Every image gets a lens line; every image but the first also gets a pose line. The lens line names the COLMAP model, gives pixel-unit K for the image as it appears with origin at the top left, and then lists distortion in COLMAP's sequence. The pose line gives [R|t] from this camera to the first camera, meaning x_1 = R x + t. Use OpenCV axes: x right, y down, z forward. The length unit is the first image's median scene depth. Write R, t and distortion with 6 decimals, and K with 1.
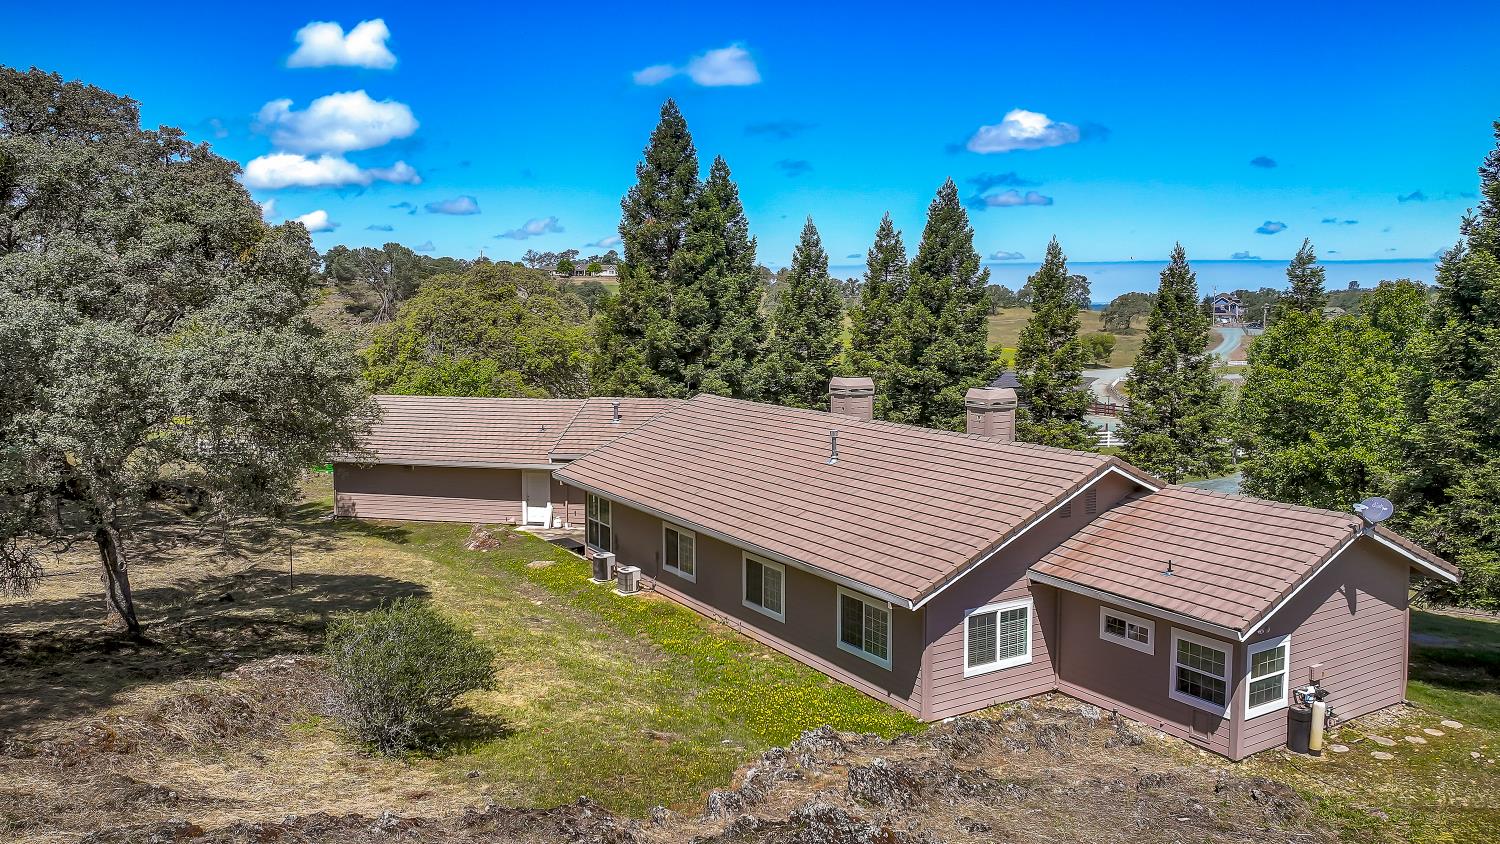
lens RADIAL K [[1103.9, 0, 750.0], [0, 1103.9, 422.0], [0, 0, 1]] dist [0.007740, -0.001607]
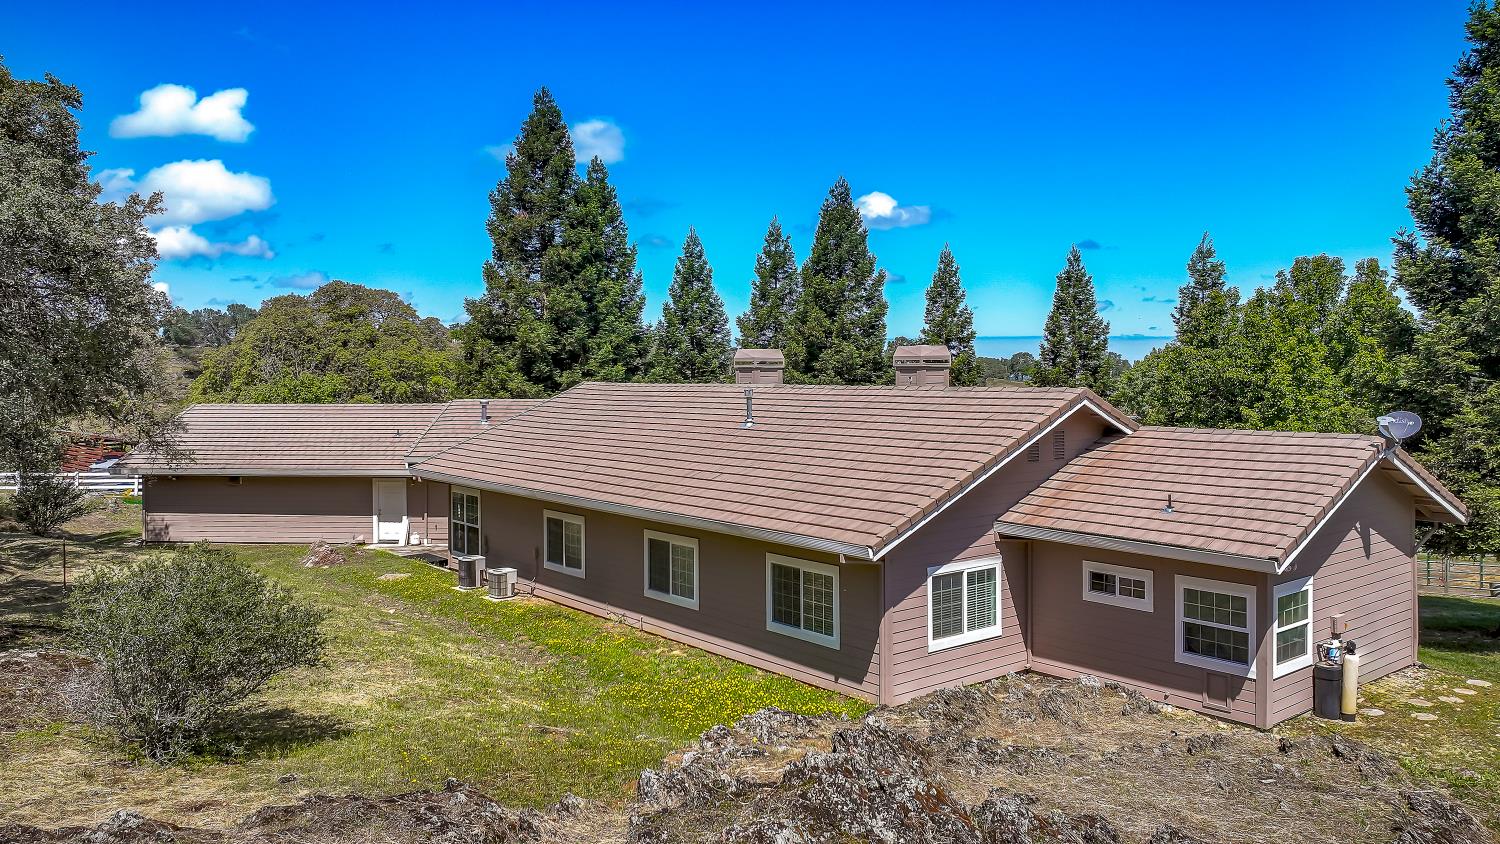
lens RADIAL K [[1085.4, 0, 757.4], [0, 1085.4, 416.1], [0, 0, 1]] dist [0.002640, 0.005047]
pose [[0.991204, -0.007585, 0.132127, -0.035041], [0.017543, 0.997077, -0.074368, 0.111166], [-0.131176, 0.076032, 0.988439, 0.203644]]
